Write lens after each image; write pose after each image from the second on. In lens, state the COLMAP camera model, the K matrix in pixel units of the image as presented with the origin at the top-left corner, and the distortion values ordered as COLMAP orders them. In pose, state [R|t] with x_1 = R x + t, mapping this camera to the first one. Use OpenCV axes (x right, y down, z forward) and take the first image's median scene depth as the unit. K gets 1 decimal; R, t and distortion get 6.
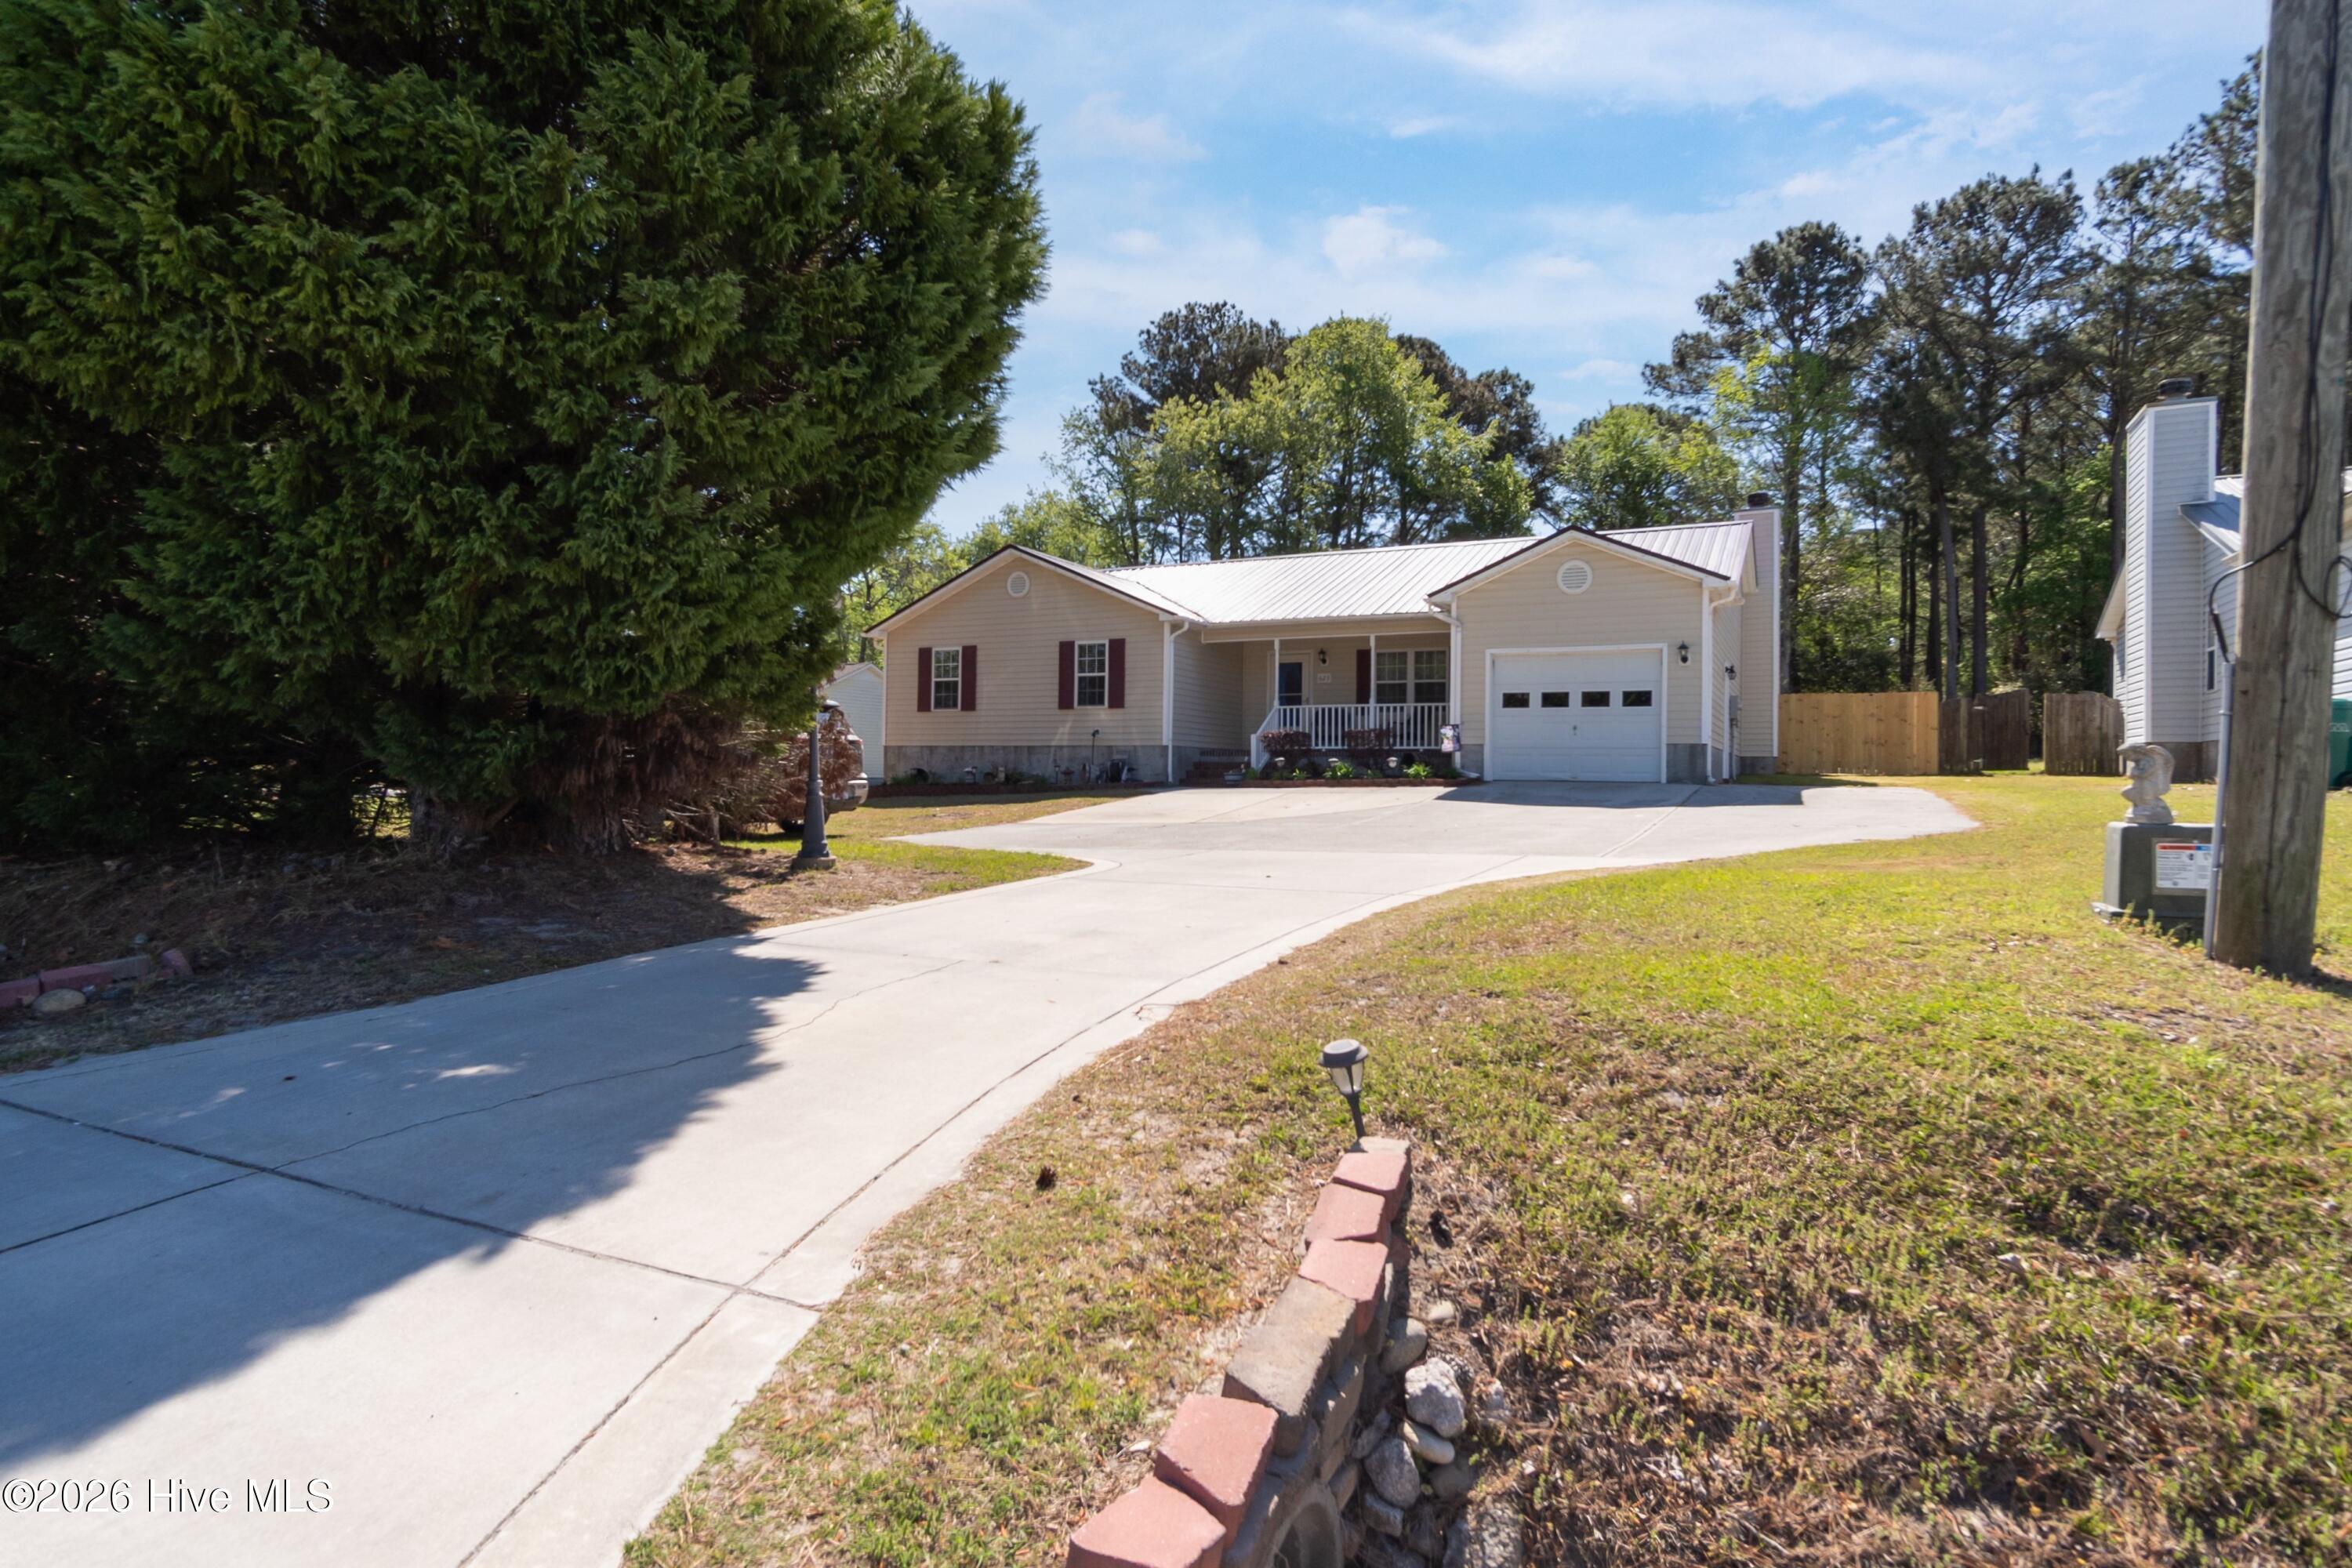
lens RADIAL K [[1221.2, 0, 1175.5], [0, 1221.2, 770.0], [0, 0, 1]] dist [-0.002459, 0.009859]
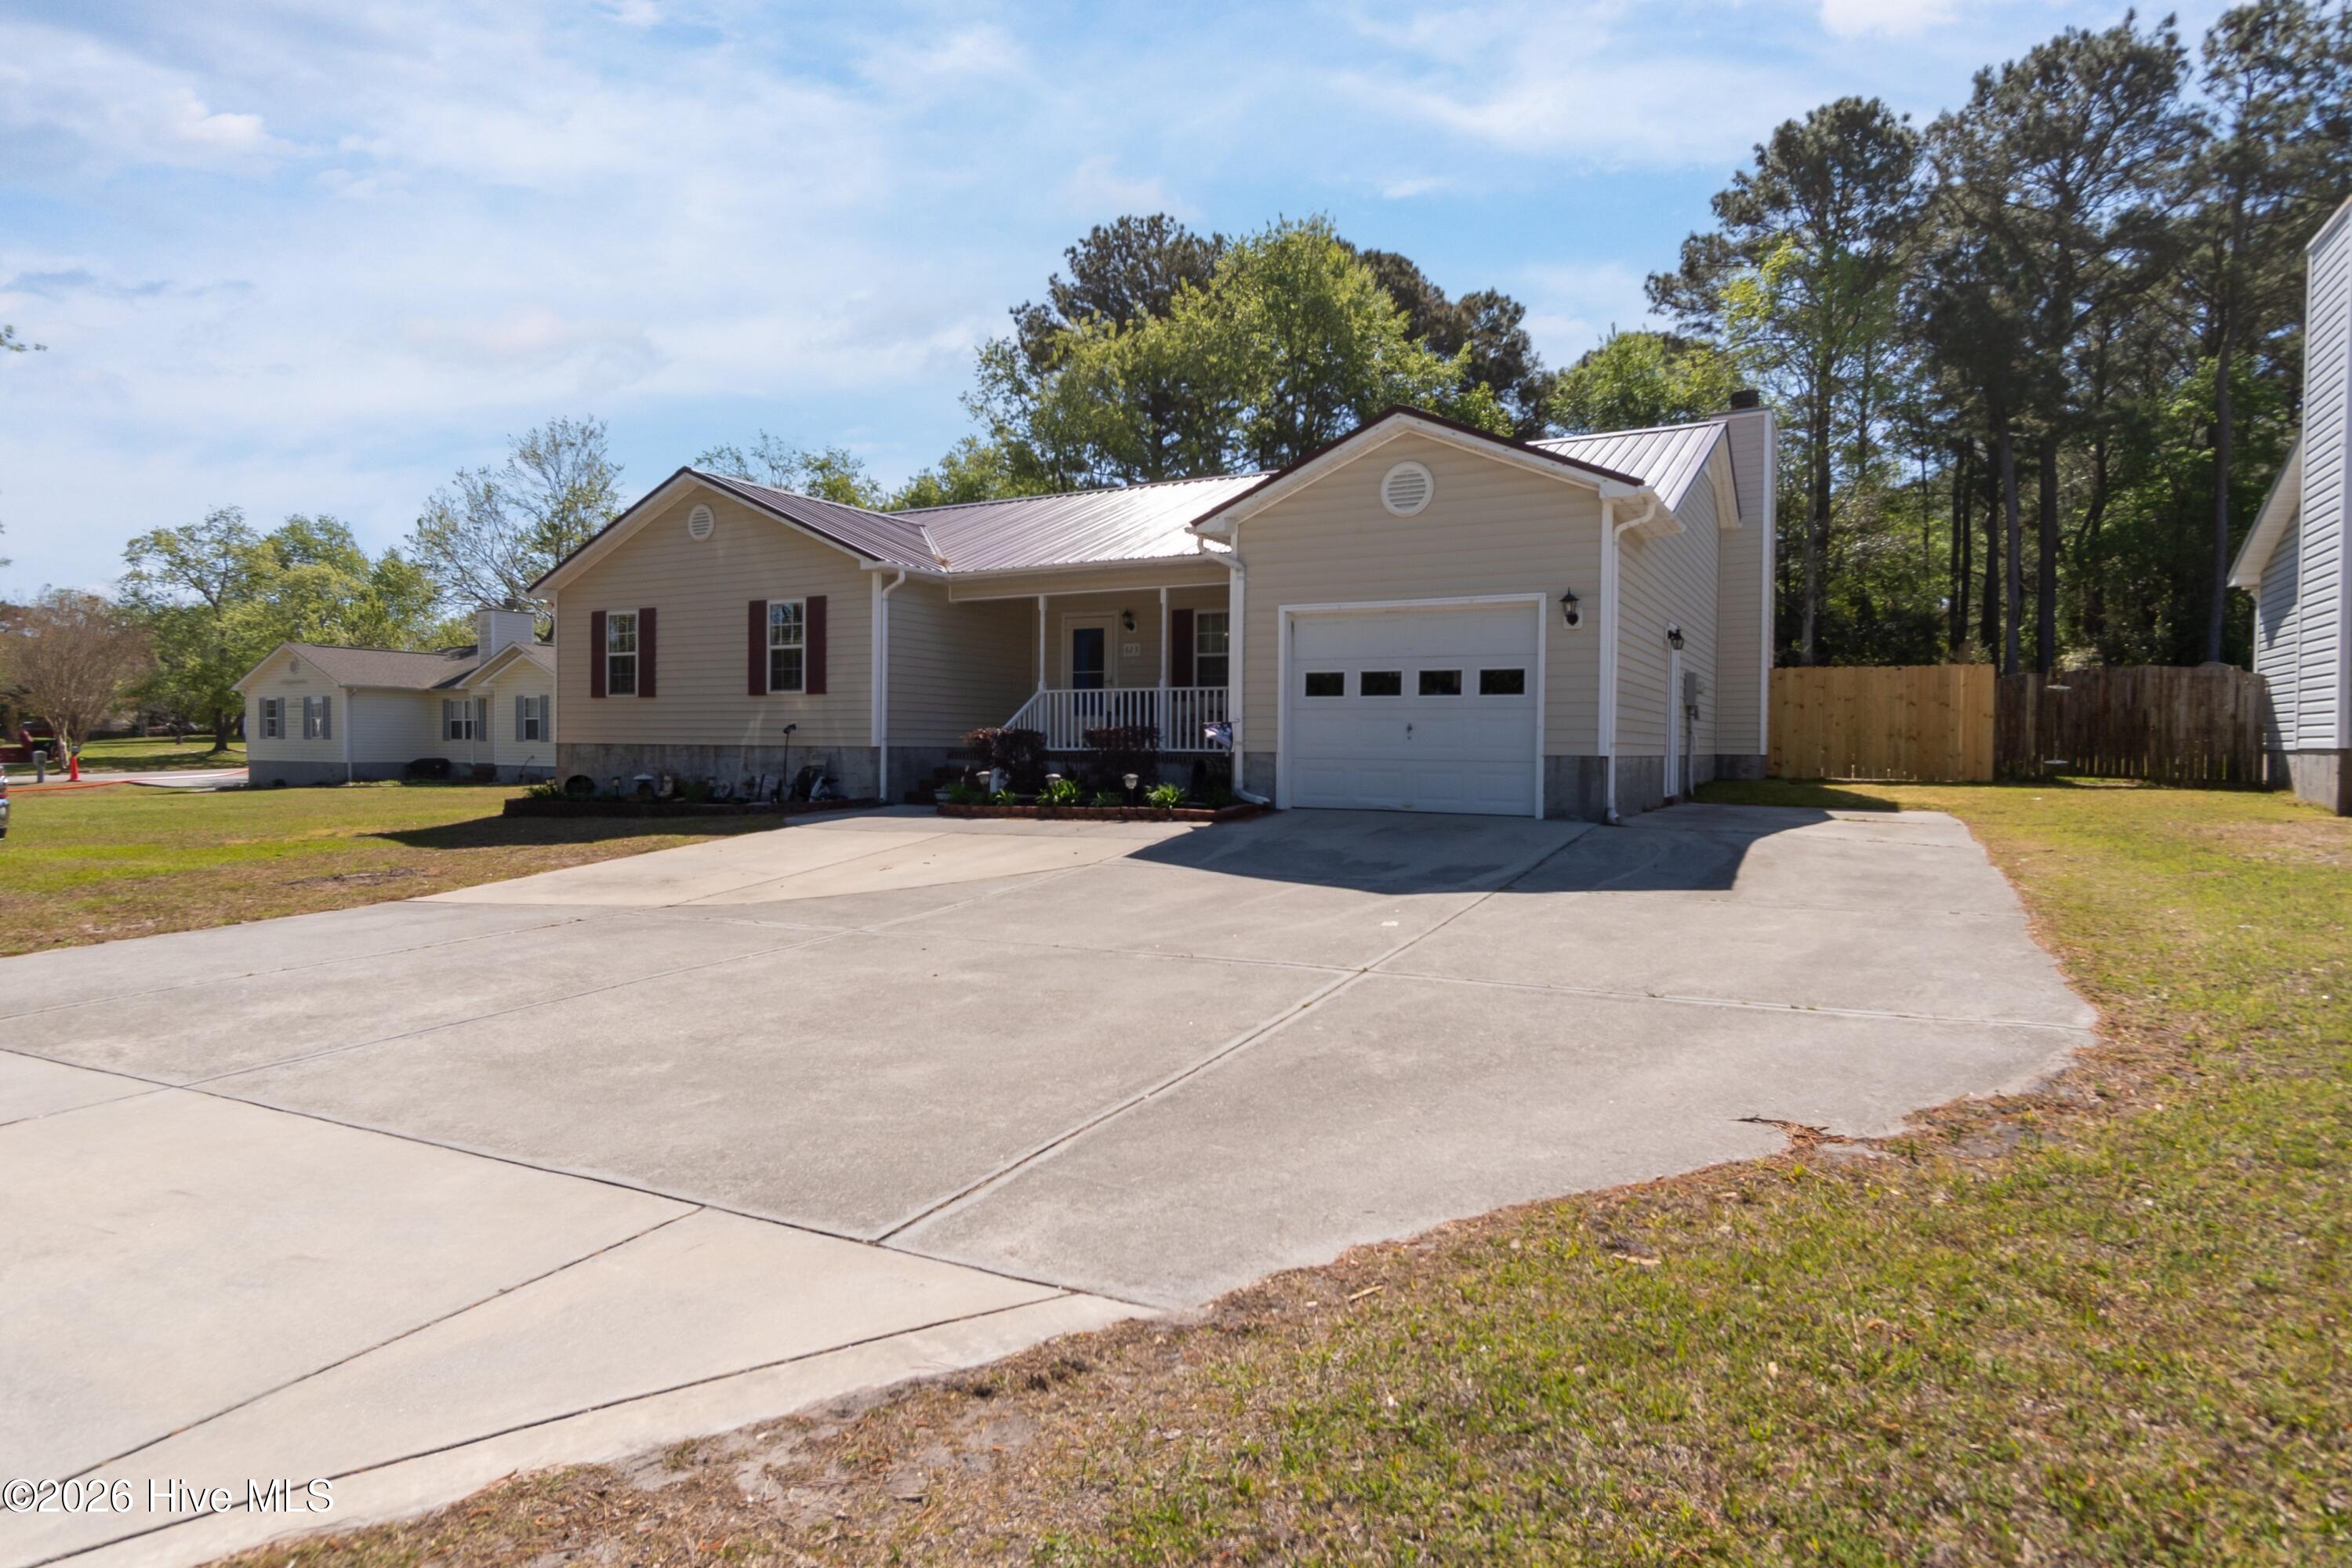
lens RADIAL K [[1221.2, 0, 1175.5], [0, 1221.2, 770.0], [0, 0, 1]] dist [-0.002459, 0.009859]
pose [[0.999475, -0.002051, -0.032321, 0.089684], [0.002870, 0.999675, 0.025326, -0.011554], [0.032258, -0.025405, 0.999157, 0.142811]]
